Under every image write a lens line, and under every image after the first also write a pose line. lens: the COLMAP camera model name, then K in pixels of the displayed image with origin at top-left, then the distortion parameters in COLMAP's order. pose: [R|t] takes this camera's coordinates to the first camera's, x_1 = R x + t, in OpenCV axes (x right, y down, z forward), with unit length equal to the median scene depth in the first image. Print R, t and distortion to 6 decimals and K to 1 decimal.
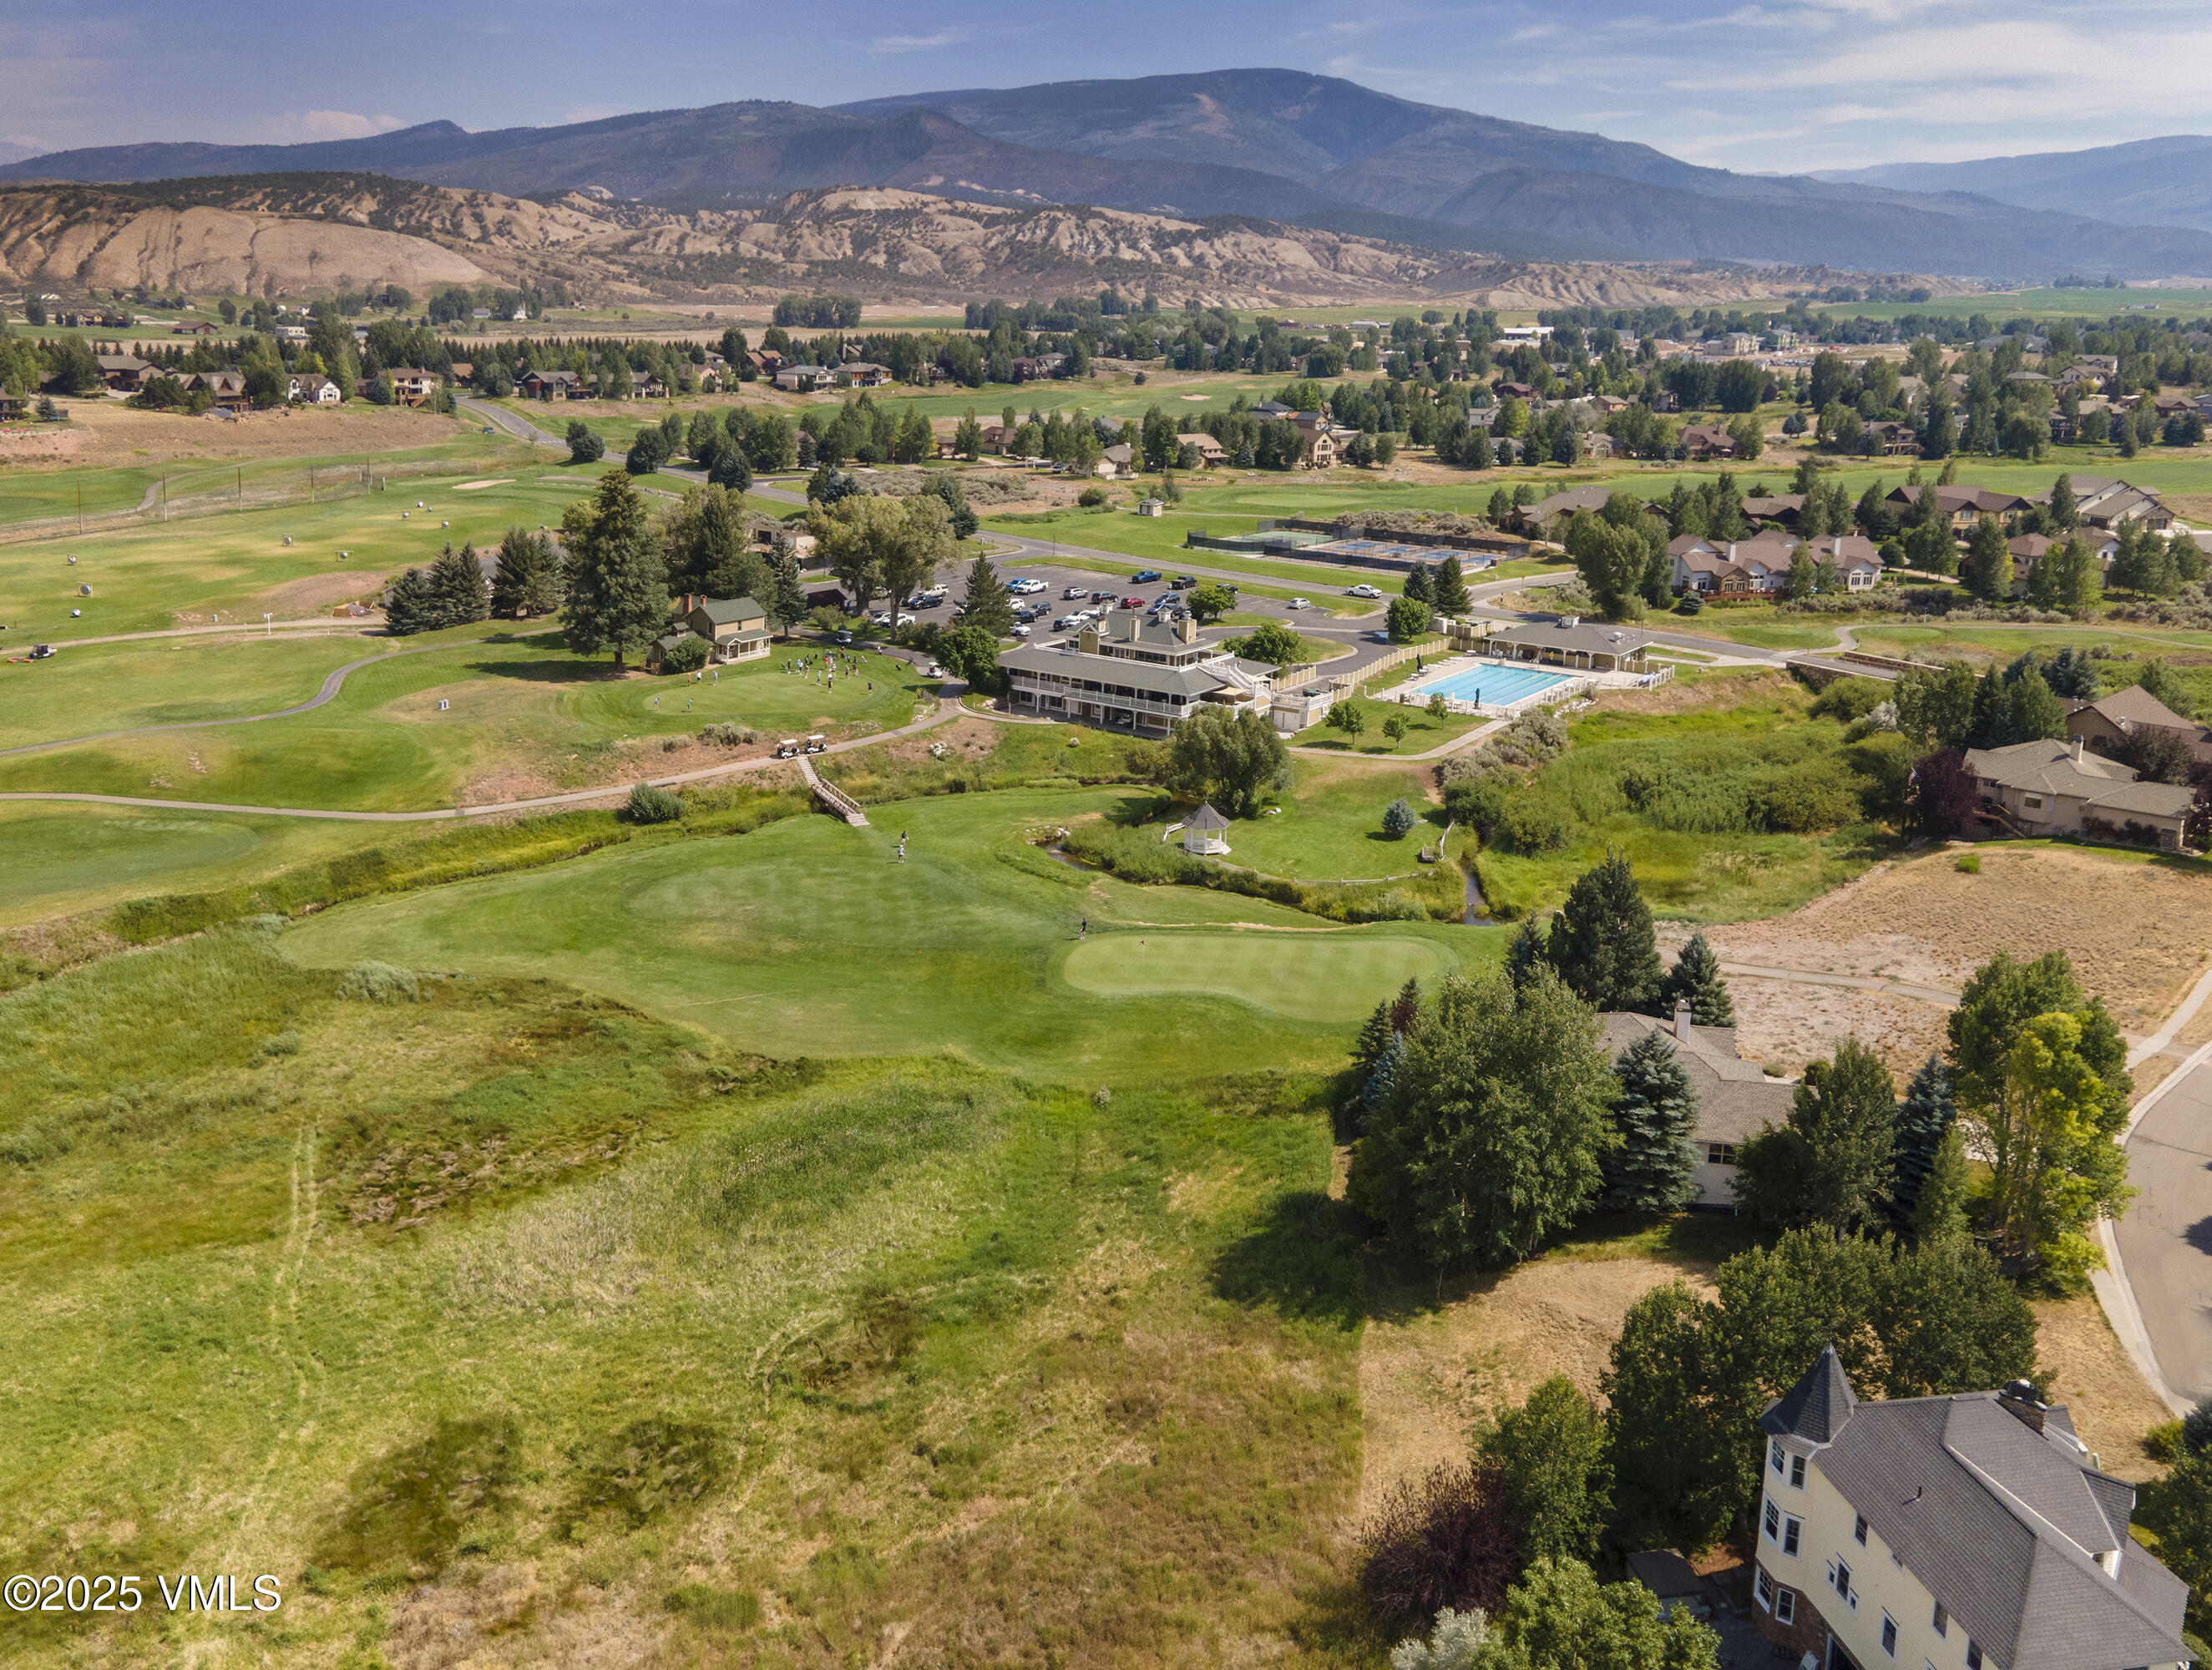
lens RADIAL K [[1766.0, 0, 1114.4], [0, 1766.0, 844.2], [0, 0, 1]] dist [0.034533, 0.028821]
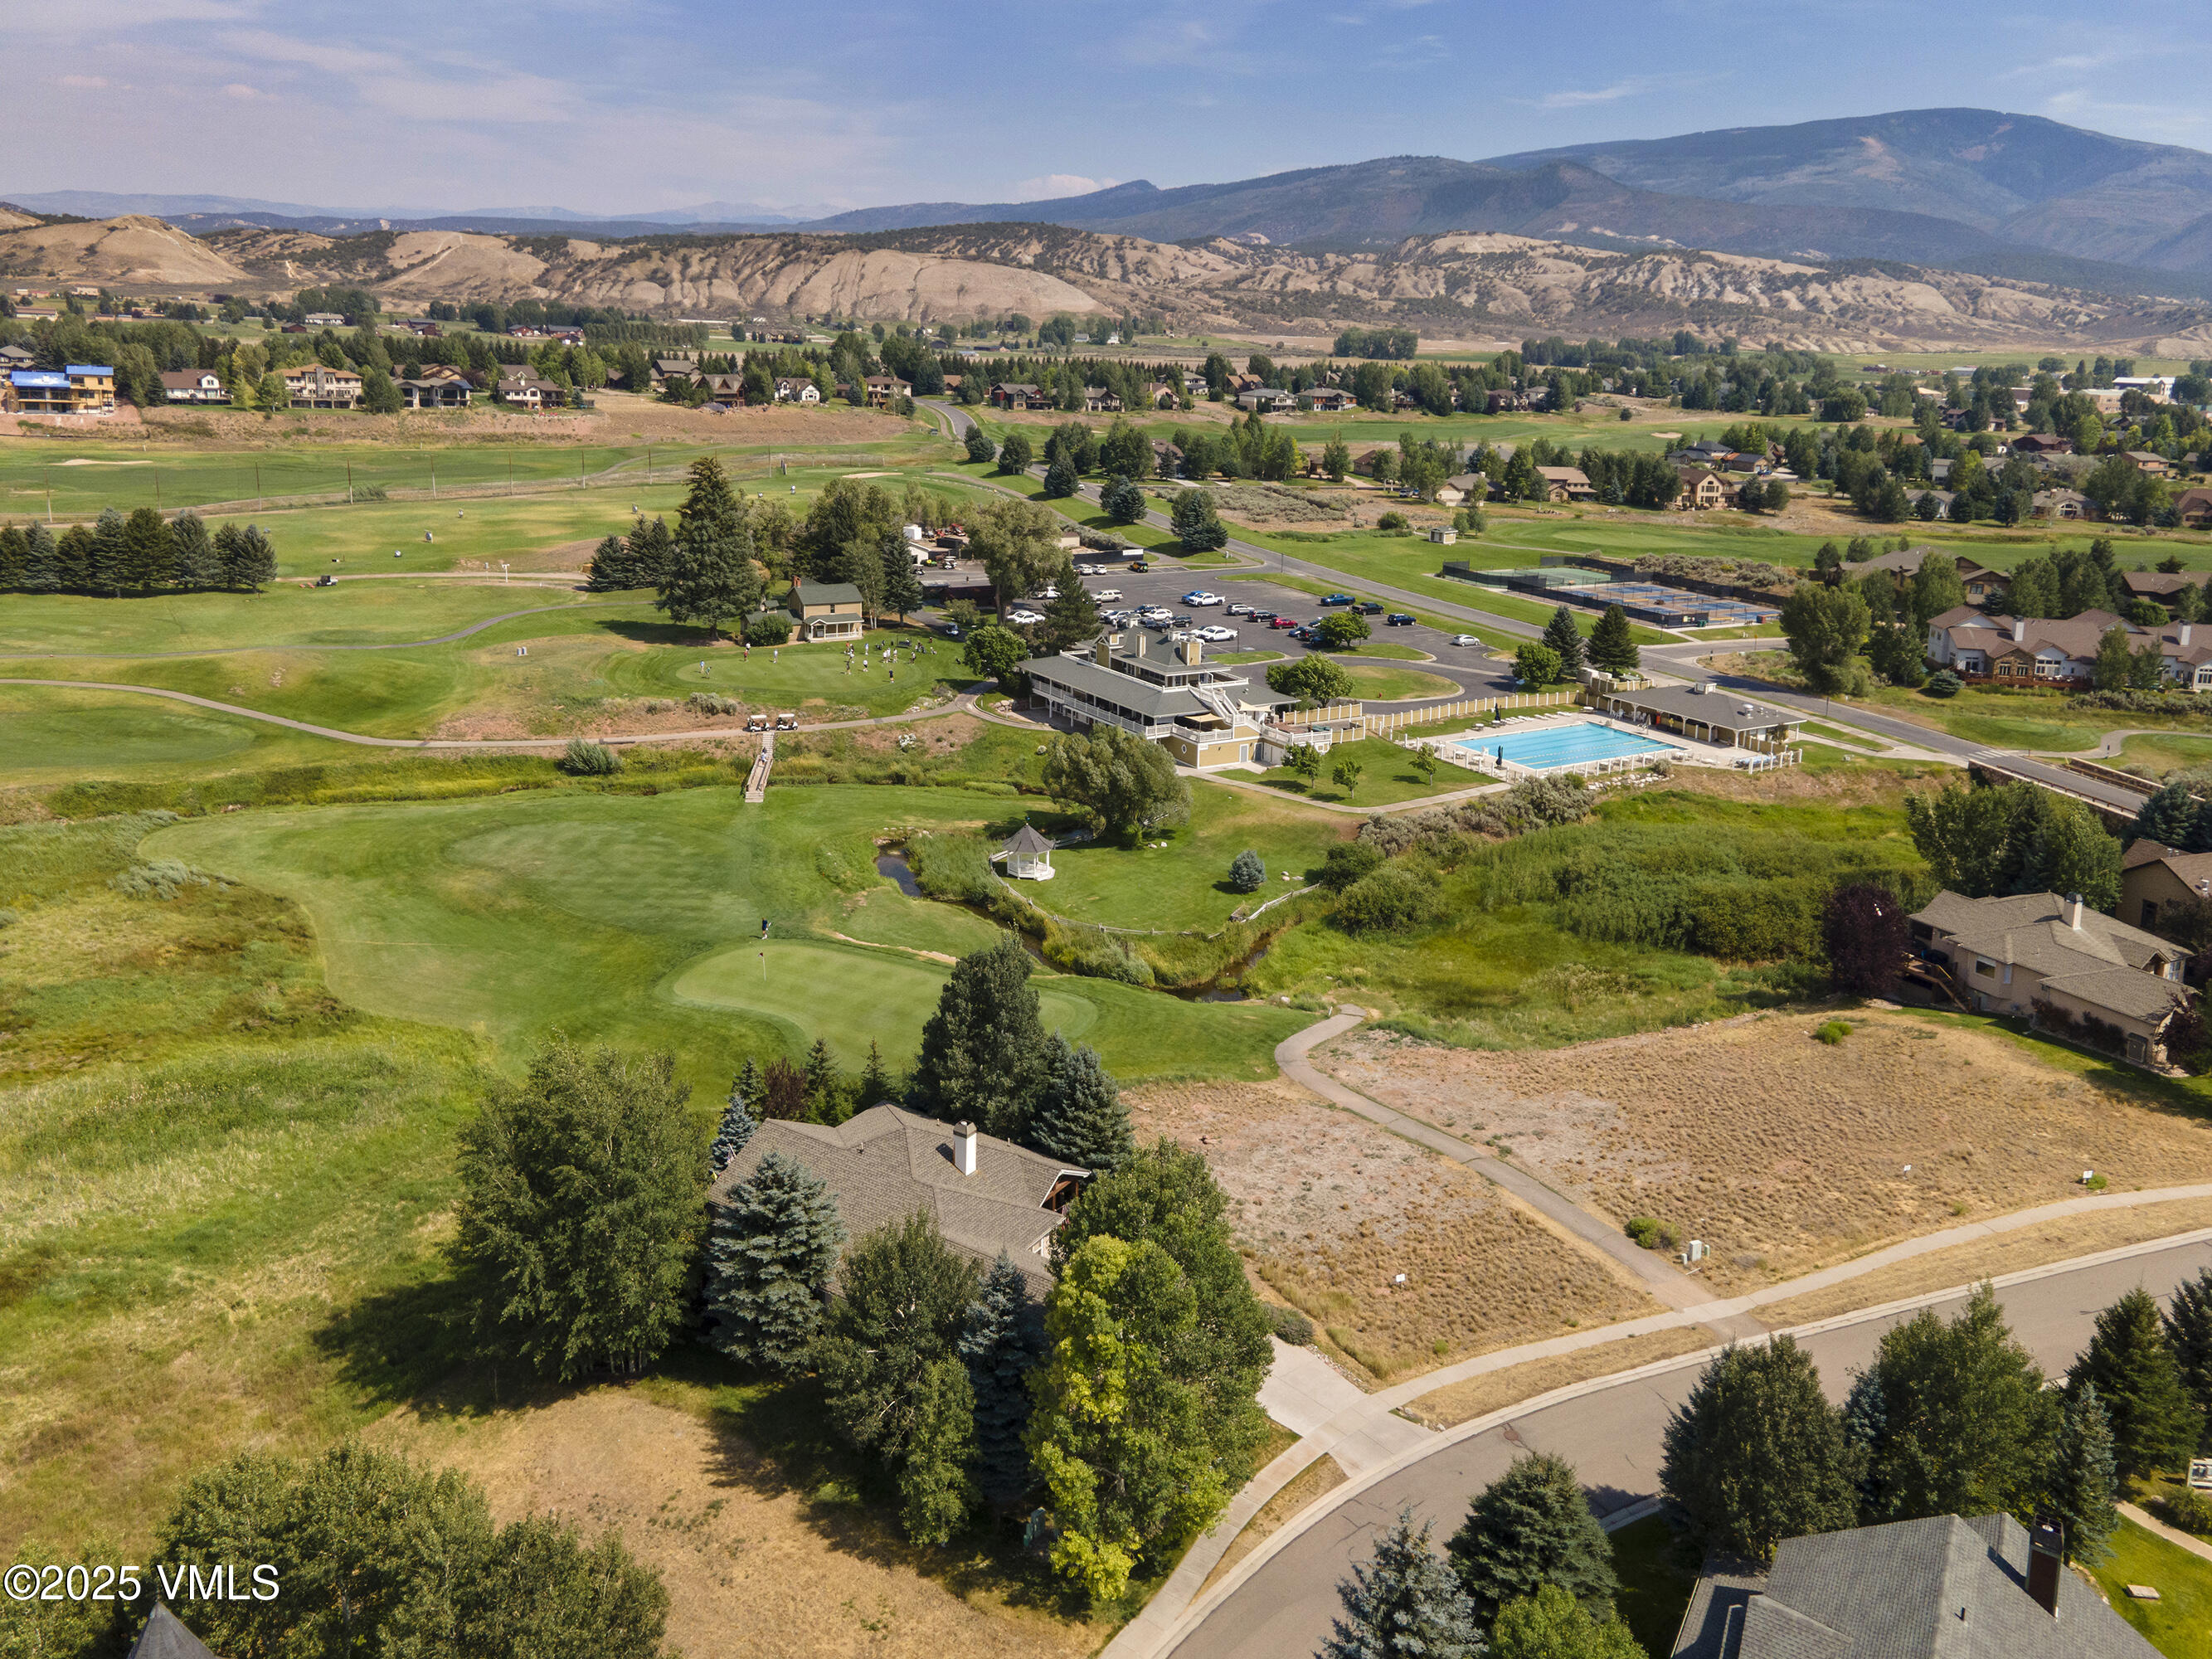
lens RADIAL K [[1569.0, 0, 1091.4], [0, 1569.0, 847.3], [0, 0, 1]] dist [0.022904, 0.027229]
pose [[0.924393, 0.142794, -0.353704, 0.198361], [-0.137273, 0.989693, 0.040792, -0.026223], [0.355883, 0.010847, 0.934467, 0.103124]]
